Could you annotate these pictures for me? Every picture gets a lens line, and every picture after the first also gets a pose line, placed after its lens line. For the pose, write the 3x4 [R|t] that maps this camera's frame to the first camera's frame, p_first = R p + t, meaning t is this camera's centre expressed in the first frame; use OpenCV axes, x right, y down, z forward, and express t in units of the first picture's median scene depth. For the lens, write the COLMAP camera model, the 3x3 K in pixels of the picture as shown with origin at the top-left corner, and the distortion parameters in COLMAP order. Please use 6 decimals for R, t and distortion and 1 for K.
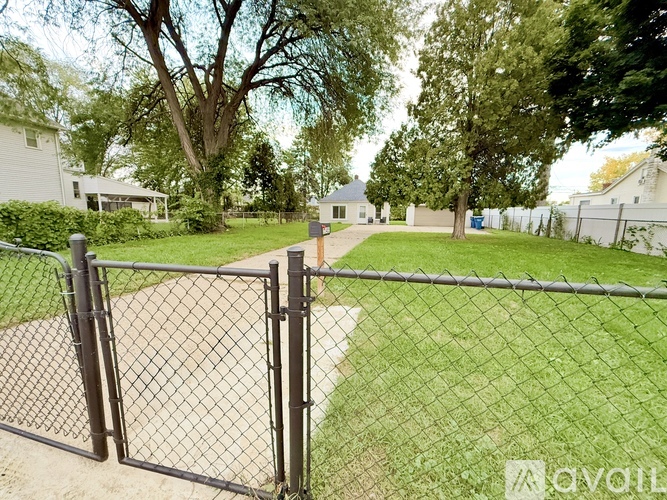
lens RADIAL K [[267.3, 0, 333.3], [0, 267.3, 249.2], [0, 0, 1]] dist [0.000572, 0.000045]
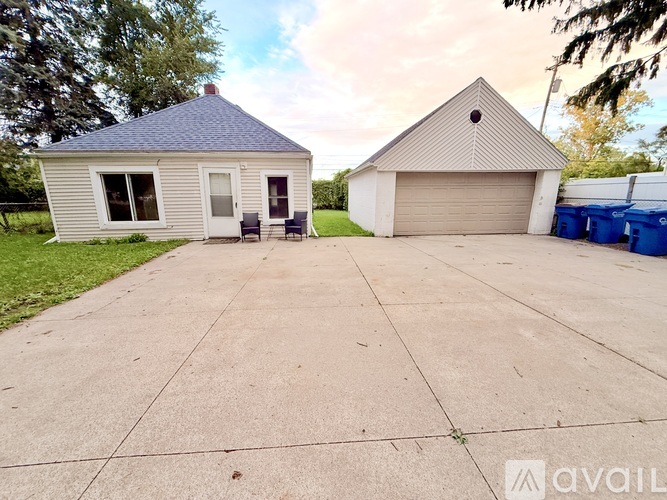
lens RADIAL K [[267.3, 0, 332.4], [0, 267.3, 251.8], [0, 0, 1]] dist [0.000572, 0.000045]
pose [[0.957622, -0.072240, 0.278823, 0.135948], [0.054504, 0.995996, 0.070856, -0.091981], [-0.282825, -0.052656, 0.957725, 0.685606]]
